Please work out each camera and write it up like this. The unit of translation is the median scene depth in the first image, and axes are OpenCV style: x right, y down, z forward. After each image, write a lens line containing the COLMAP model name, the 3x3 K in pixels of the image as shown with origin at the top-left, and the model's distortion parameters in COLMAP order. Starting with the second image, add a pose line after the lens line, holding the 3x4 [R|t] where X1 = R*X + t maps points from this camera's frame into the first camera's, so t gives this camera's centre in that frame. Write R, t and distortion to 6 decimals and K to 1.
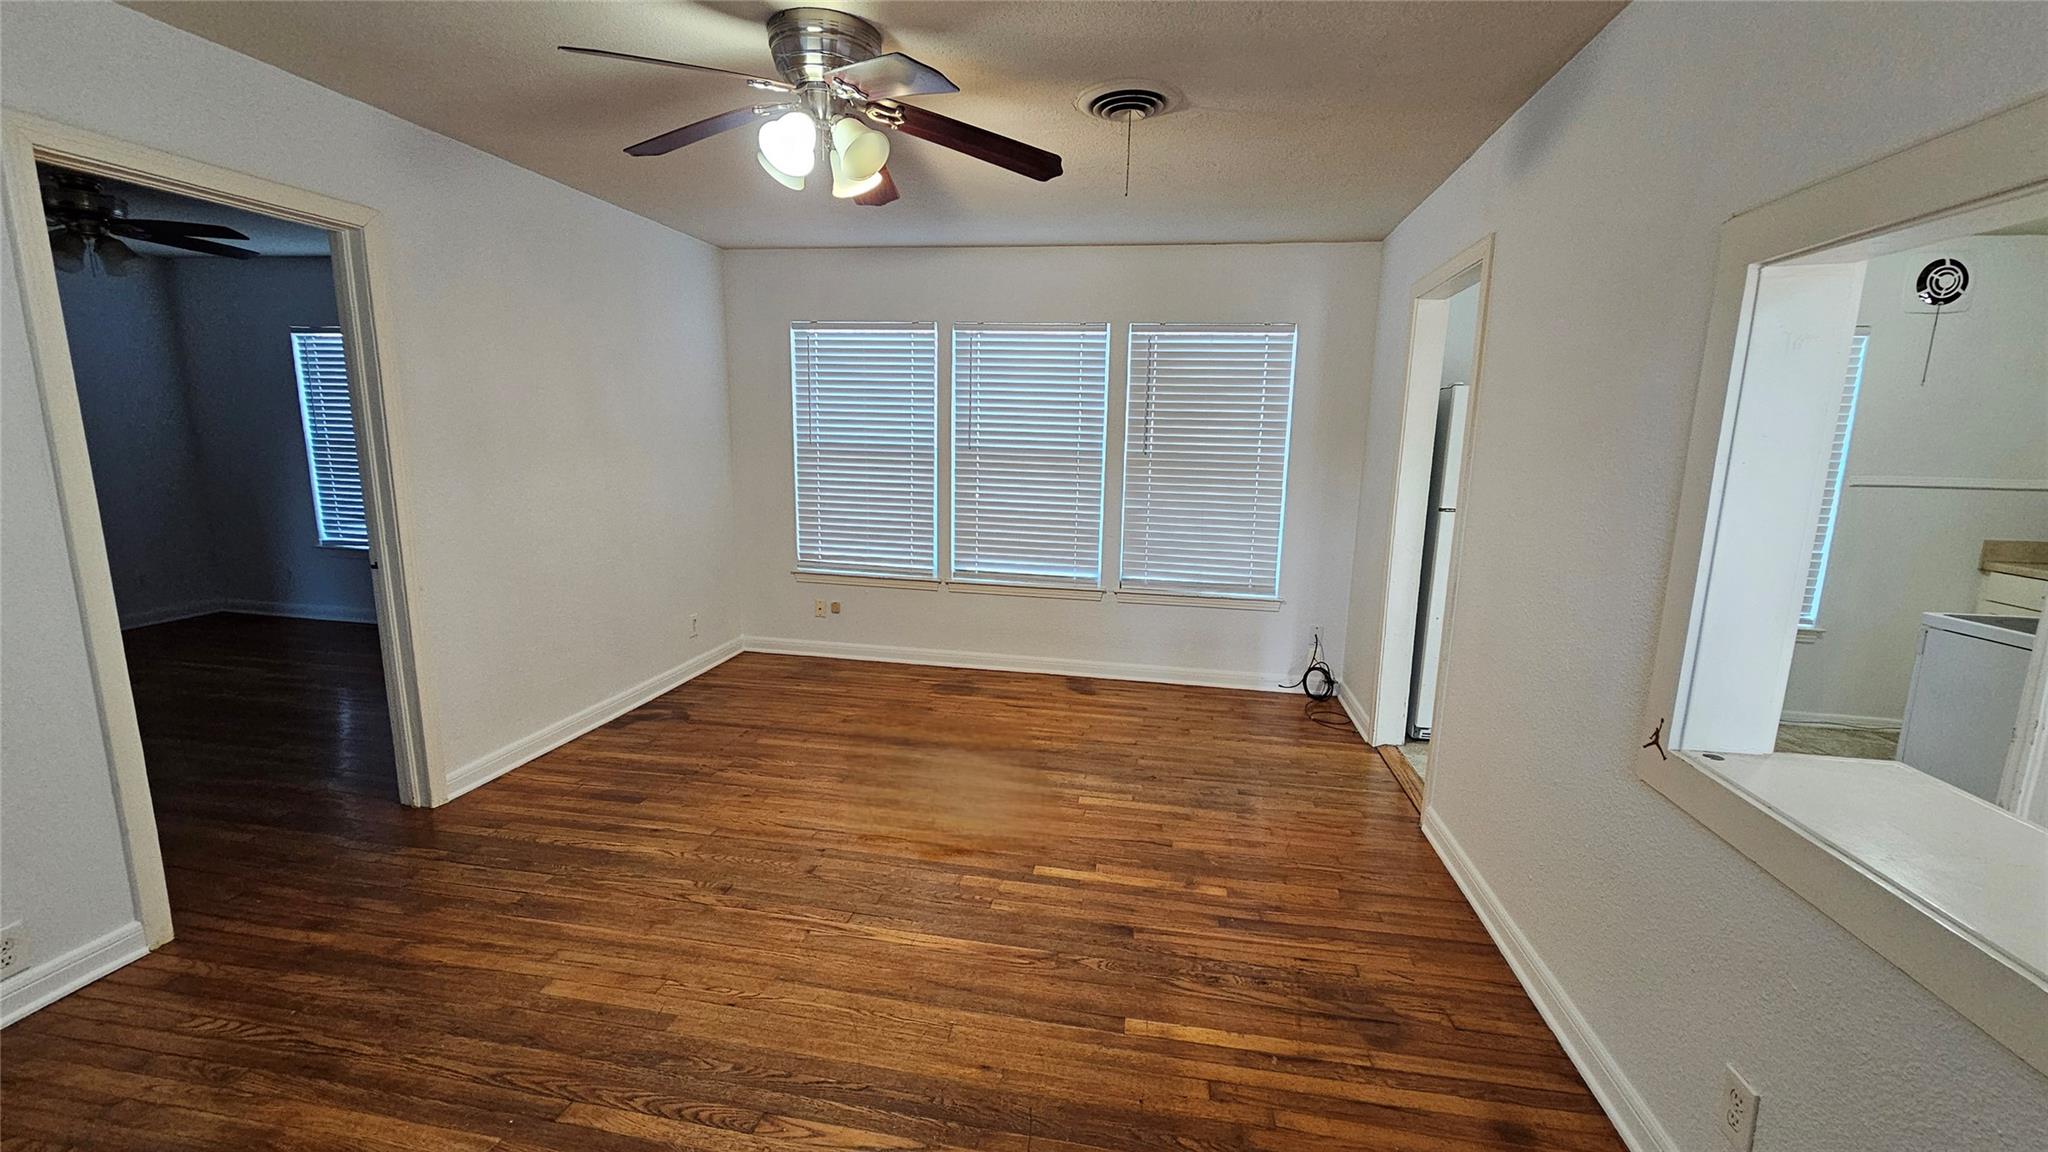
lens RADIAL K [[838.1, 0, 1015.4], [0, 838.1, 588.9], [0, 0, 1]] dist [-0.002180, -0.000304]
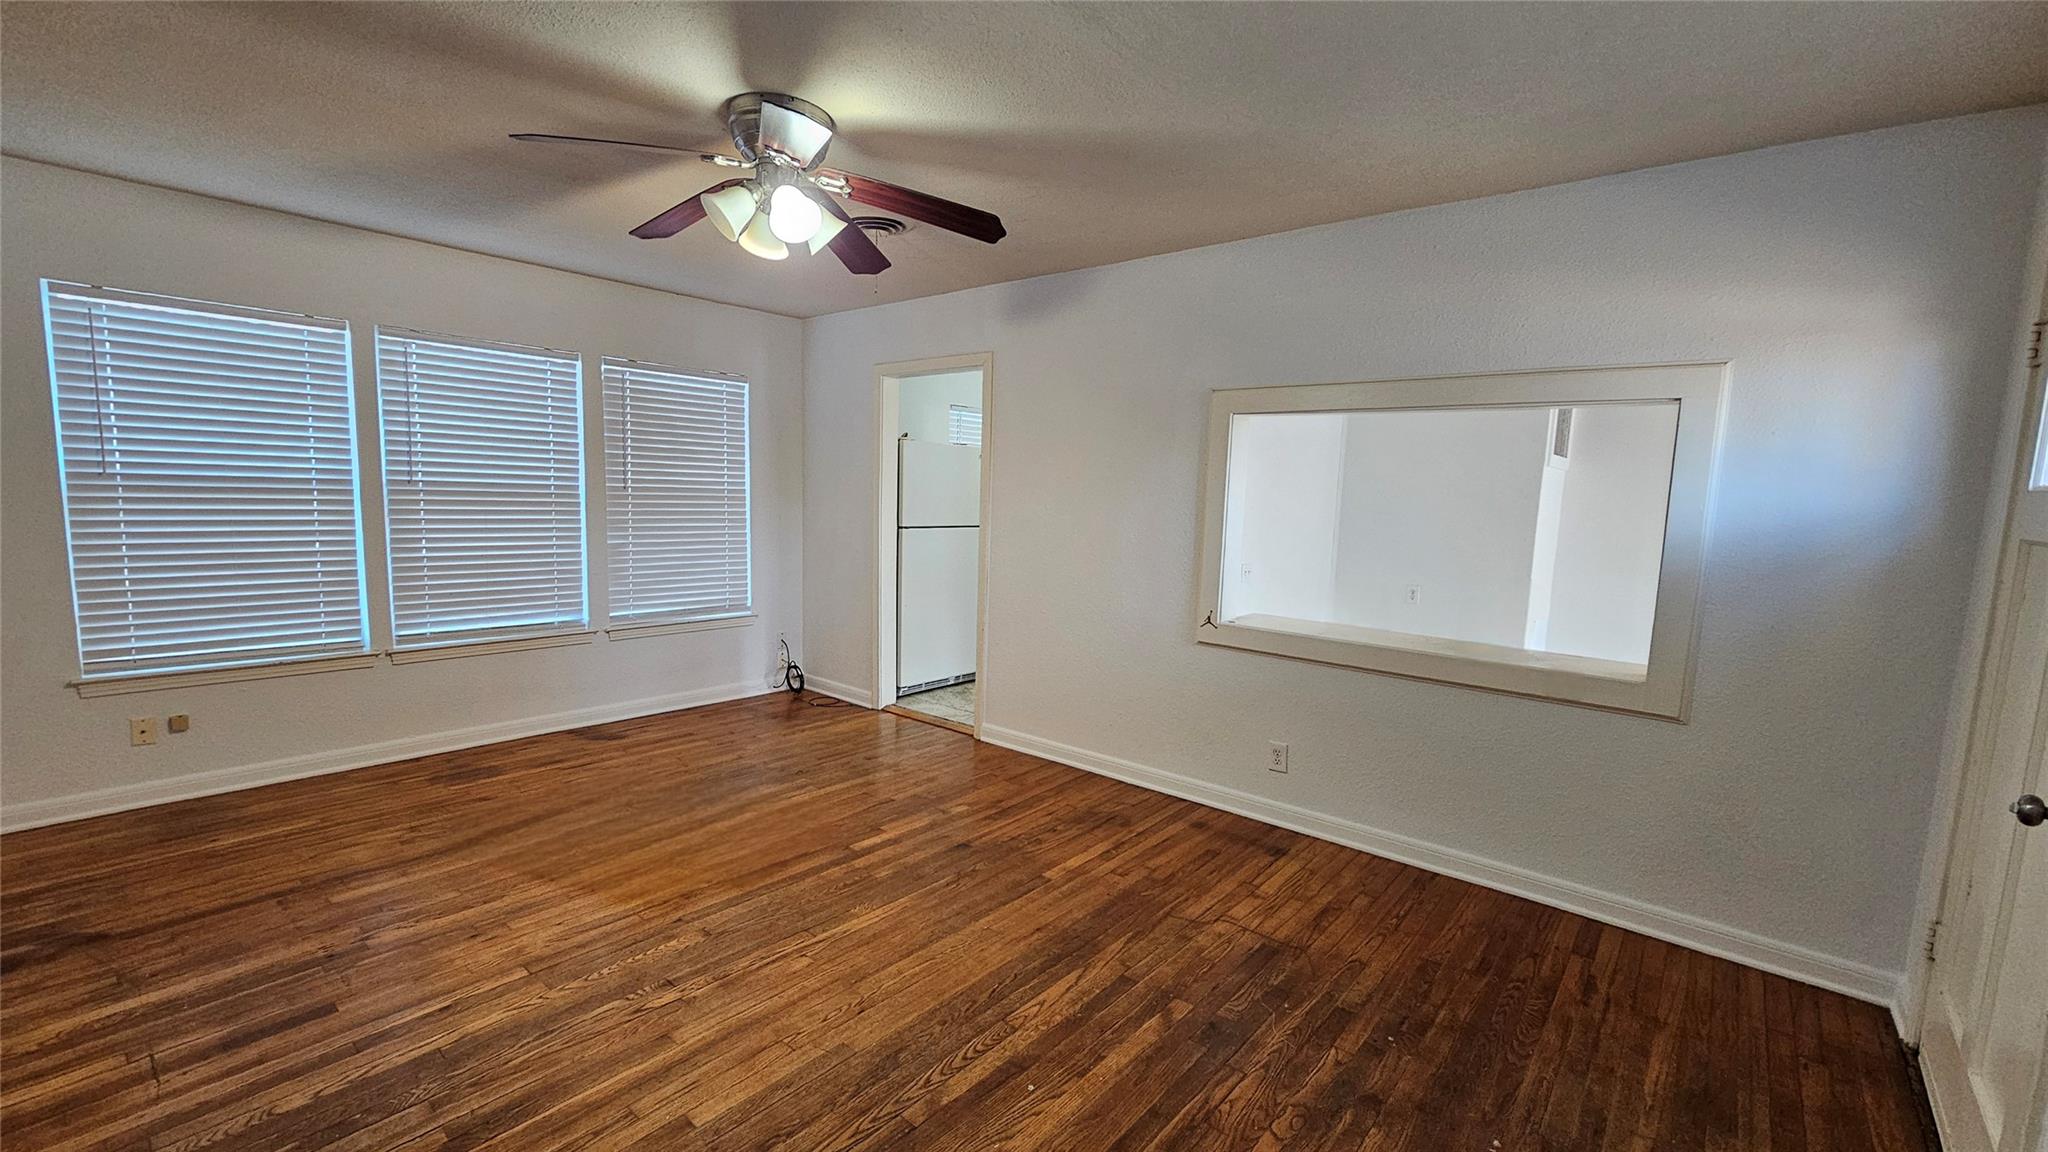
lens RADIAL K [[838.1, 0, 1021.8], [0, 838.1, 584.3], [0, 0, 1]] dist [-0.002180, -0.000304]
pose [[0.503691, -0.105599, 0.857406, -0.518980], [0.135590, 0.989863, 0.042260, -0.028598], [-0.853177, 0.094970, 0.512903, 0.107363]]
